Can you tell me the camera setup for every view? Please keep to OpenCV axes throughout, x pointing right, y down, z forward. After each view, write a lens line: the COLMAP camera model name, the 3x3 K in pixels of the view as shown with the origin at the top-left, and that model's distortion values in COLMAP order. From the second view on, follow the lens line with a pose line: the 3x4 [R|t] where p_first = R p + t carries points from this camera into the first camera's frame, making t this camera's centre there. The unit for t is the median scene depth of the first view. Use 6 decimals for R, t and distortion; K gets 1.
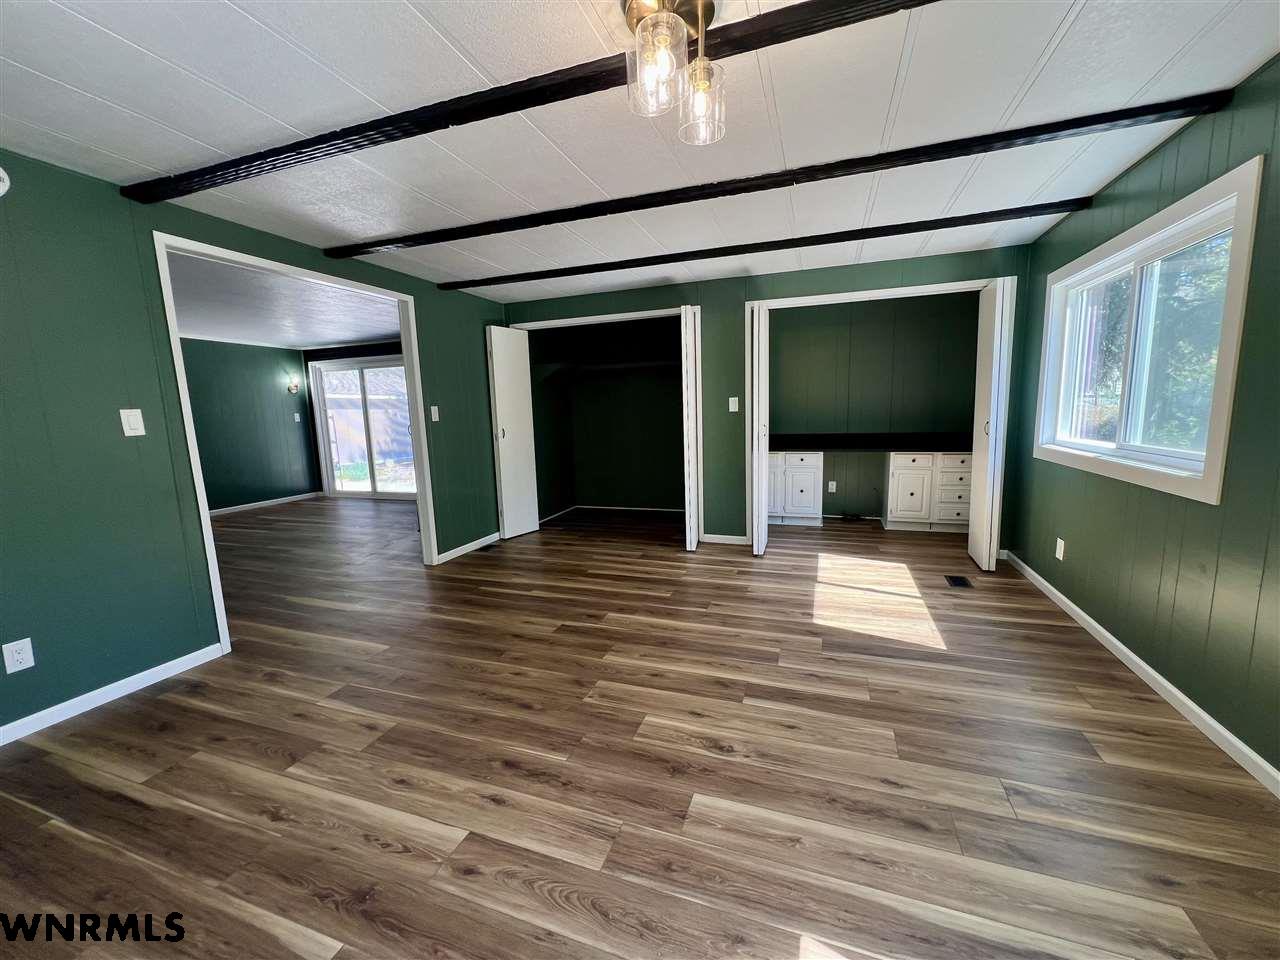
lens RADIAL K [[514.5, 0, 639.9], [0, 514.5, 470.7], [0, 0, 1]] dist [-0.004090, 0.002013]
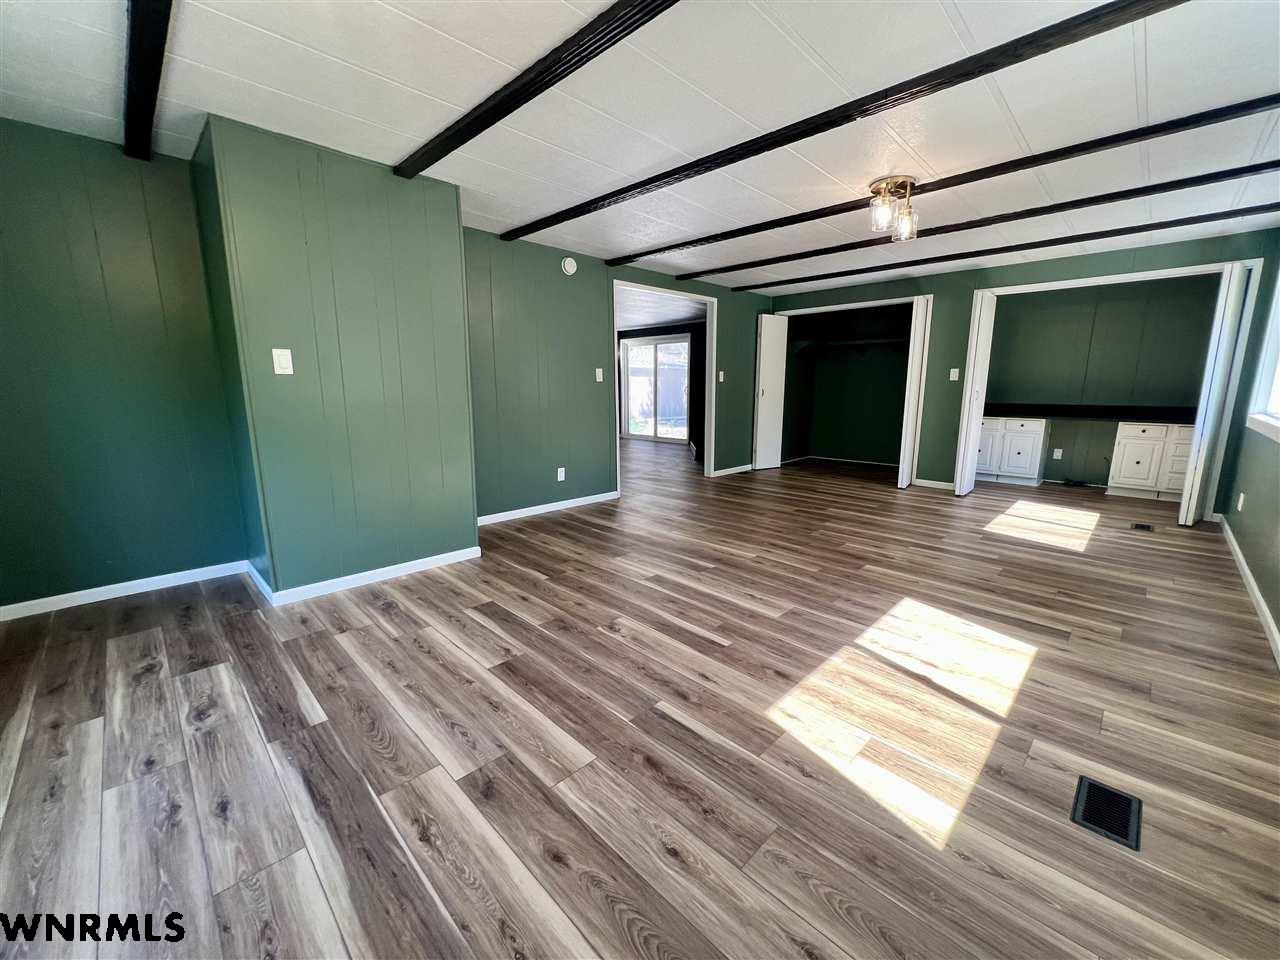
lens RADIAL K [[514.5, 0, 637.9], [0, 514.5, 484.3], [0, 0, 1]] dist [-0.004090, 0.002013]
pose [[0.902927, 0.108399, -0.415899, 0.037979], [-0.075663, 0.992650, 0.094455, 0.074139], [0.423081, -0.053817, 0.904492, -0.454784]]
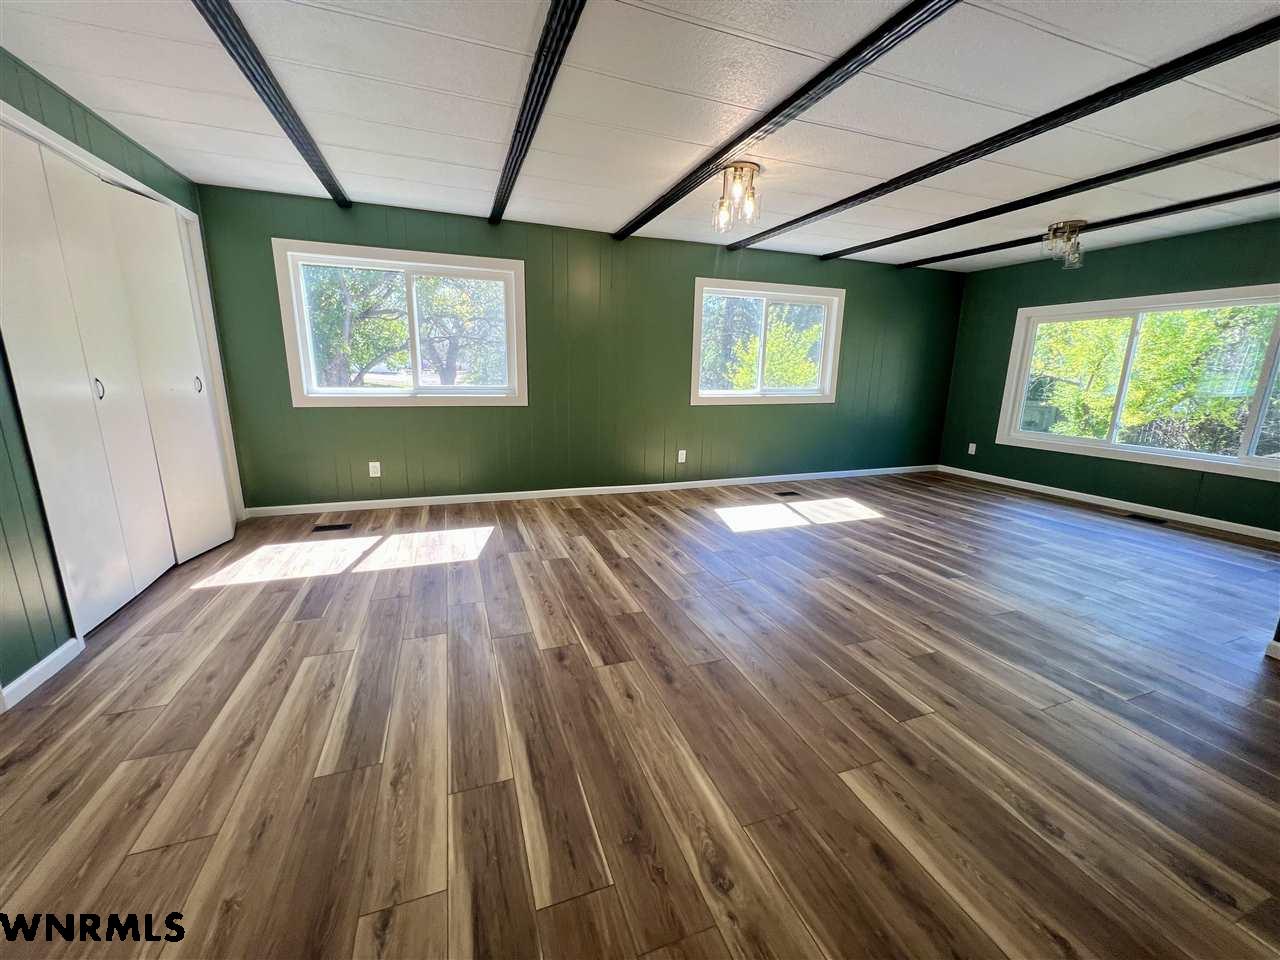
lens RADIAL K [[514.5, 0, 644.8], [0, 514.5, 480.2], [0, 0, 1]] dist [-0.004090, 0.002013]
pose [[-0.646839, -0.150812, 0.747566, -0.464433], [0.091156, 0.957934, 0.272125, -0.087224], [-0.757159, 0.244167, -0.605882, 0.915737]]
